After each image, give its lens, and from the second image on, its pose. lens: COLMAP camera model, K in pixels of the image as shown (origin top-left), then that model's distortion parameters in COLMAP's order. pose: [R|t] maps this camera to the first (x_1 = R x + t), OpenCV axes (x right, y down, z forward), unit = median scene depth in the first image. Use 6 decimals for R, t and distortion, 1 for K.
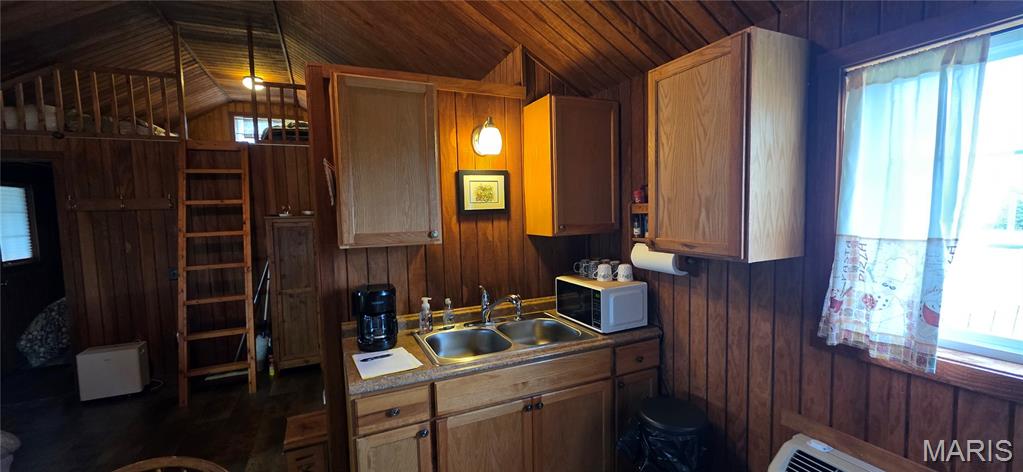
lens RADIAL K [[408.9, 0, 505.5], [0, 408.9, 239.8], [0, 0, 1]] dist [0.001062, 0.000240]
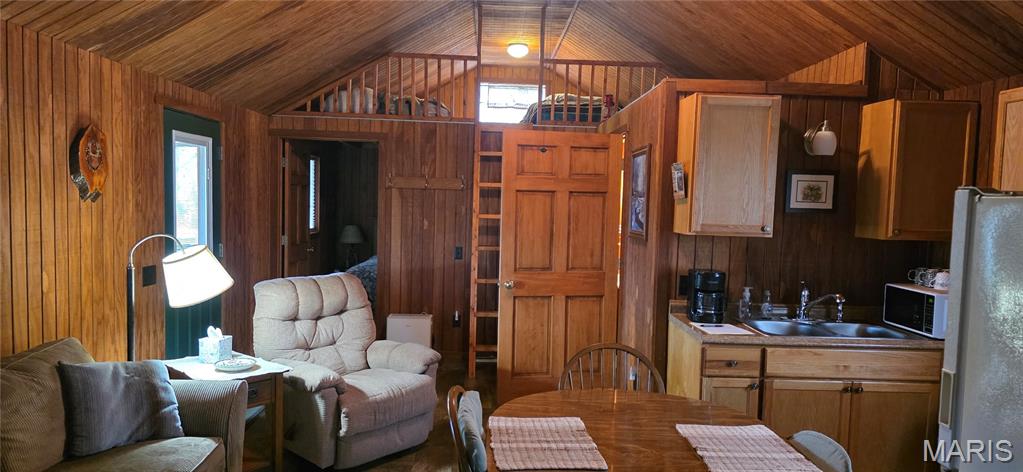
lens RADIAL K [[679.6, 0, 516.0], [0, 679.6, 243.9], [0, 0, 1]] dist [0.056774, -0.034985]
pose [[0.927400, 0.078191, -0.365807, -0.068272], [-0.080963, 0.996687, 0.007782, 0.039721], [0.365203, 0.022400, 0.930658, -0.580463]]
